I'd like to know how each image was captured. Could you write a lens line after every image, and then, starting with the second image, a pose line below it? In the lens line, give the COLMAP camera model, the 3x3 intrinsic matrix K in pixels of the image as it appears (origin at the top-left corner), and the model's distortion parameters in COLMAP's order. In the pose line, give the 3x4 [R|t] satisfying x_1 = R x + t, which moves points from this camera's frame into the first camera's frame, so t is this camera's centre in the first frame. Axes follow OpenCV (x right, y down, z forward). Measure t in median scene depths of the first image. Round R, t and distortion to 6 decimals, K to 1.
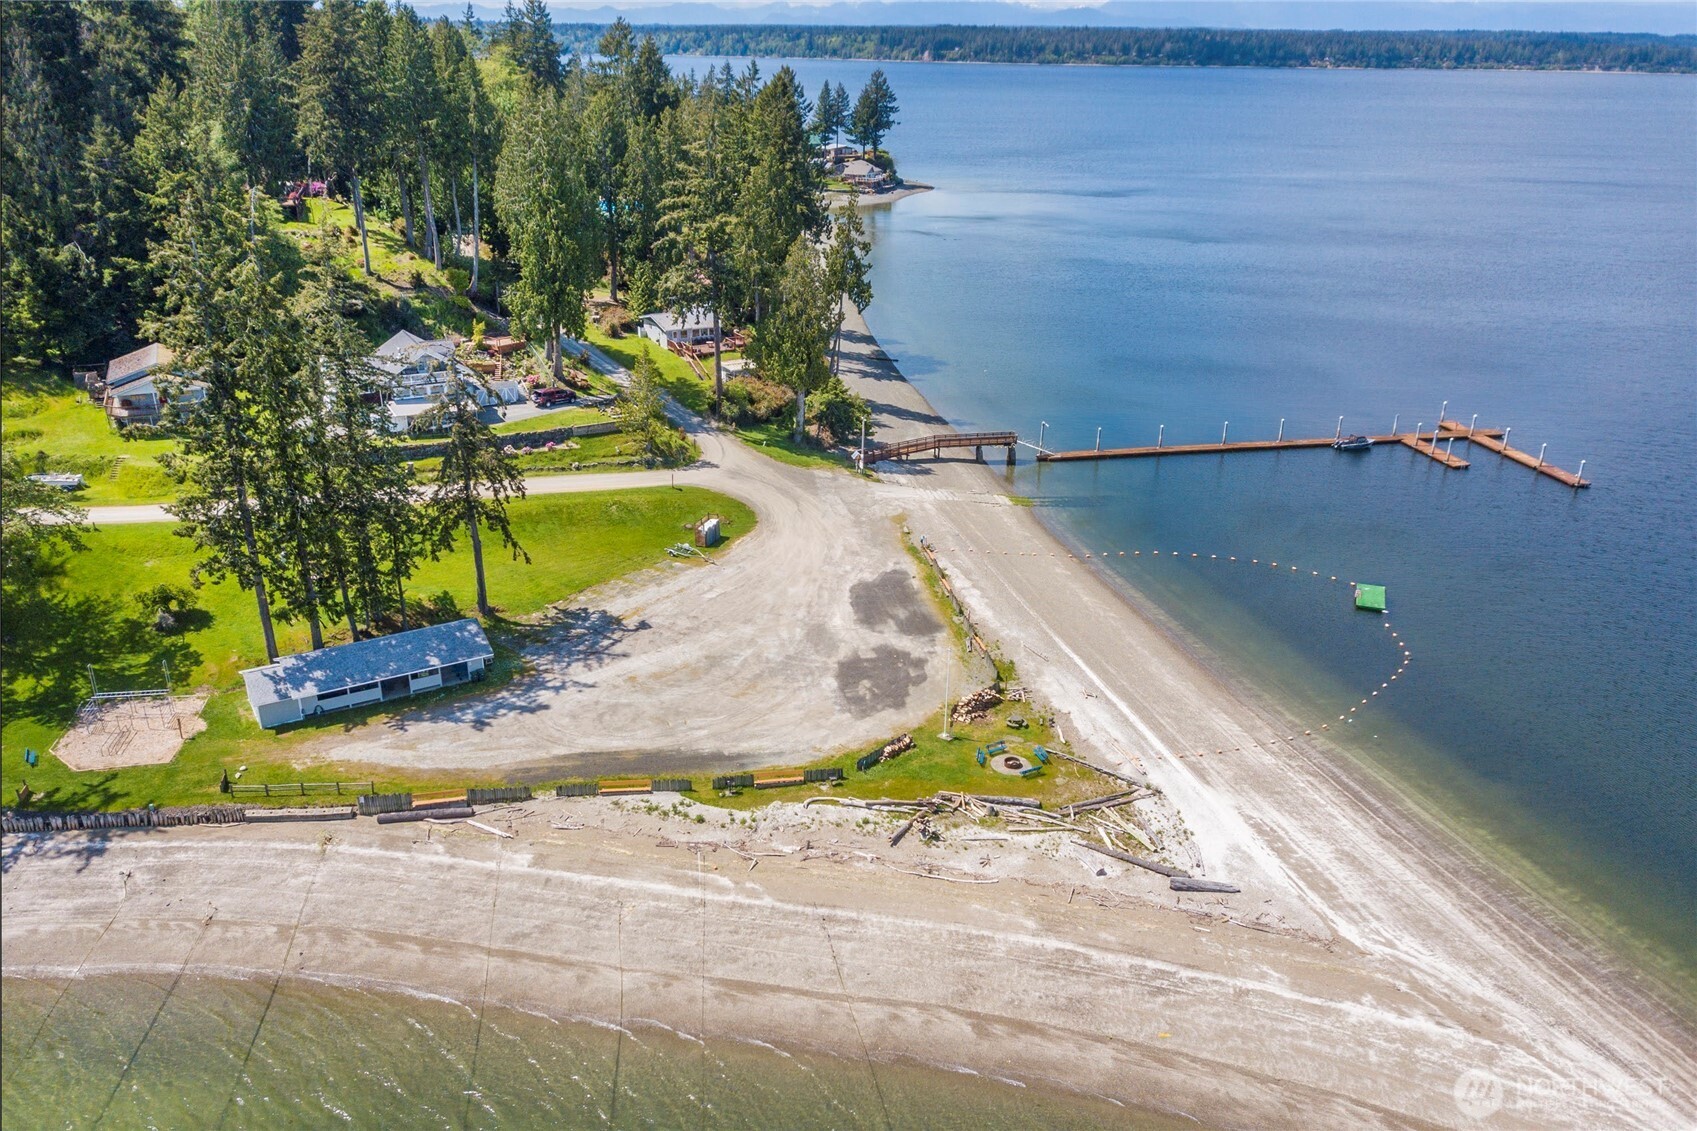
lens RADIAL K [[1206.3, 0, 845.9], [0, 1206.3, 522.4], [0, 0, 1]] dist [-0.002865, -0.003328]
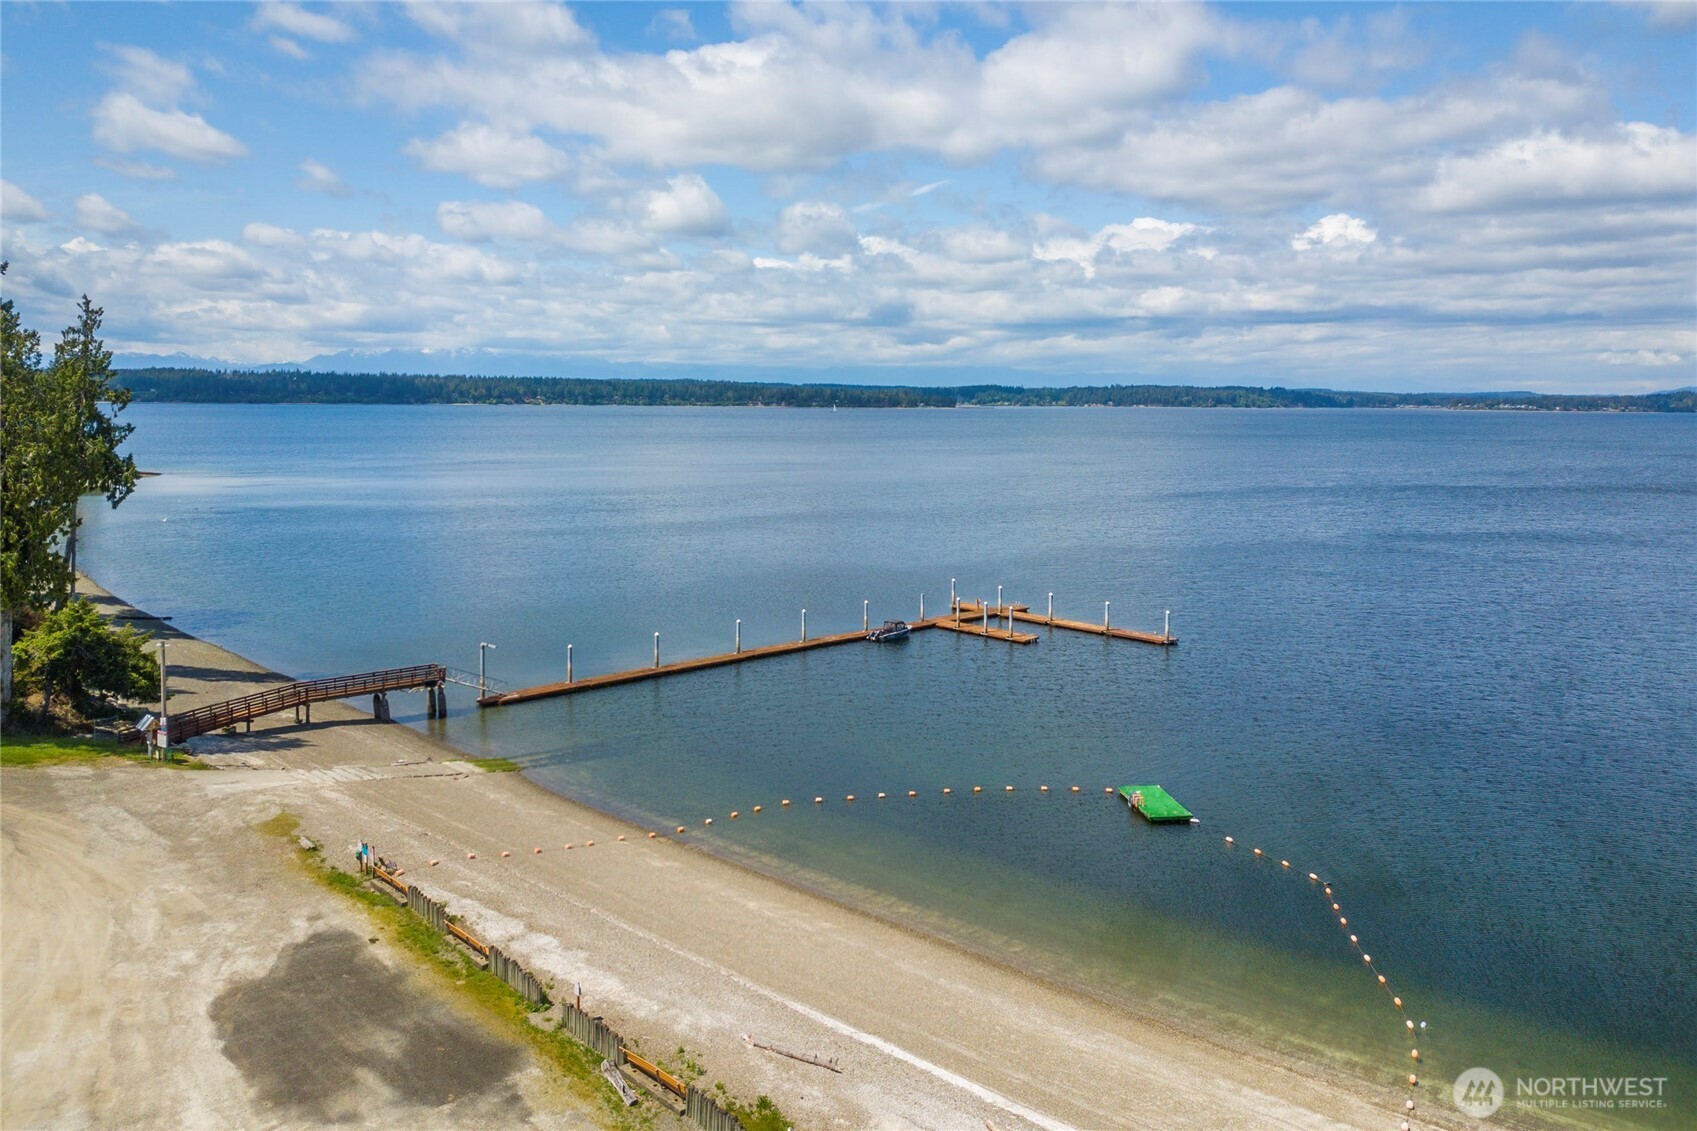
lens RADIAL K [[1206.3, 0, 845.9], [0, 1206.3, 522.4], [0, 0, 1]] dist [-0.002865, -0.003328]
pose [[0.825201, -0.039009, 0.563491, -0.029734], [0.181794, 0.962872, -0.199570, 0.014968], [-0.534785, 0.267125, 0.801654, 0.425697]]
